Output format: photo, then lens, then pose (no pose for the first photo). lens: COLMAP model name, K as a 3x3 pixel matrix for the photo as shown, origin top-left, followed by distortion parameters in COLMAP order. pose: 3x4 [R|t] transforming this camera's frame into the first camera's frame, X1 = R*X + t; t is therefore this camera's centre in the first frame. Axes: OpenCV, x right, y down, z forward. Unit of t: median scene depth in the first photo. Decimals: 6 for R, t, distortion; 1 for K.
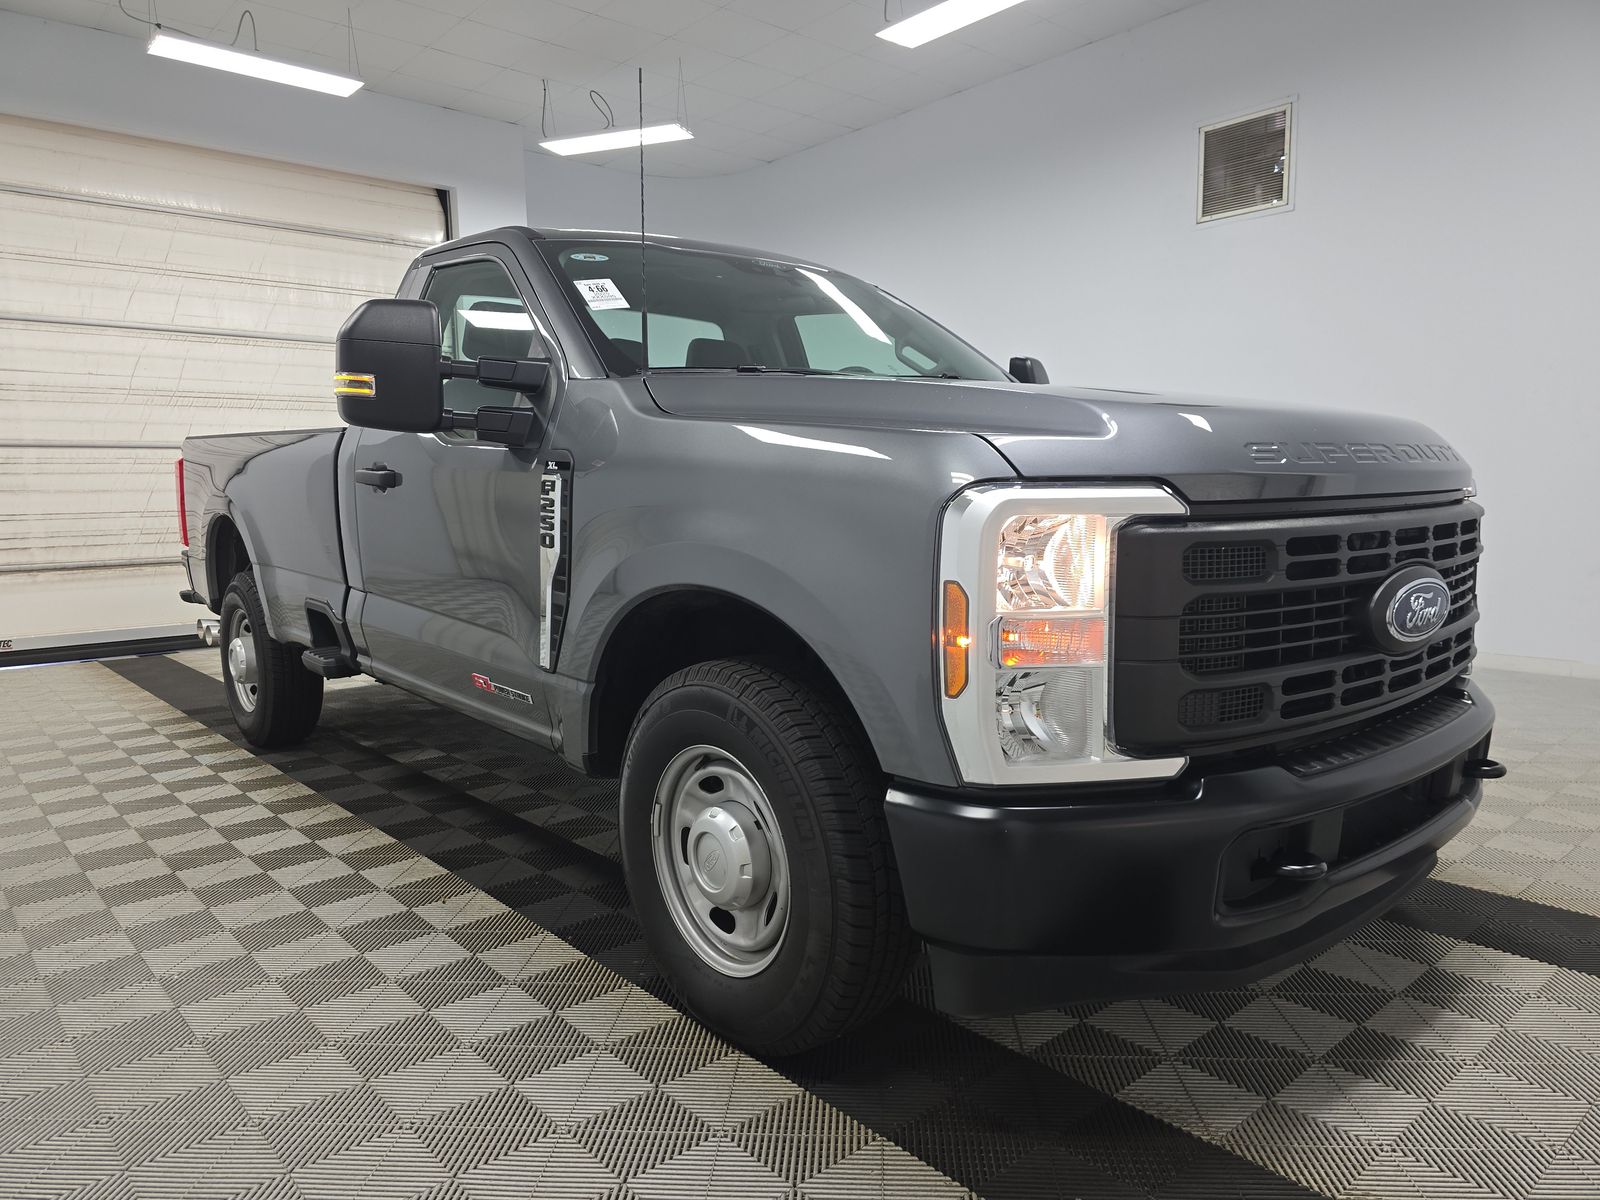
lens RADIAL K [[1080.1, 0, 842.6], [0, 1080.1, 599.4], [0, 0, 1]] dist [0.016131, -0.001169]
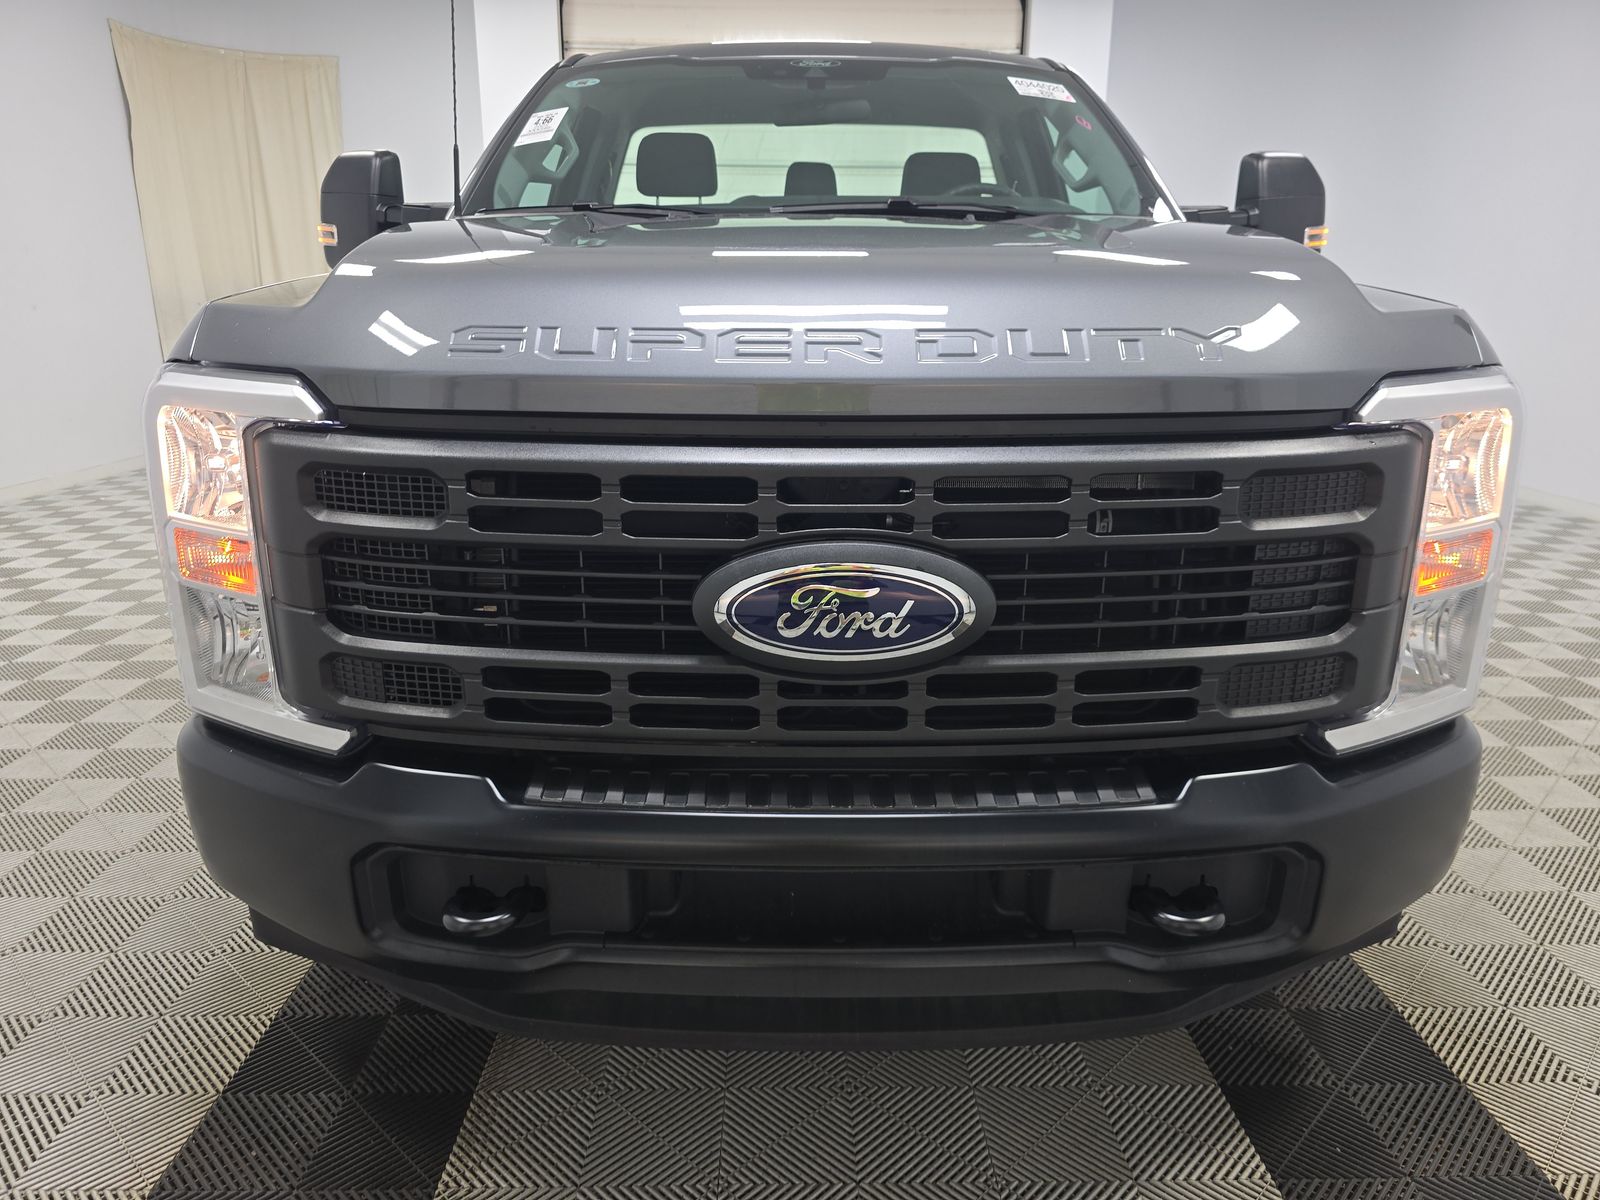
lens RADIAL K [[1080.1, 0, 842.6], [0, 1080.1, 599.4], [0, 0, 1]] dist [0.016131, -0.001169]
pose [[0.774863, 0.189427, -0.603080, 0.926654], [-0.093033, 0.977829, 0.187604, -0.114981], [0.625246, -0.089261, 0.775306, 0.548391]]
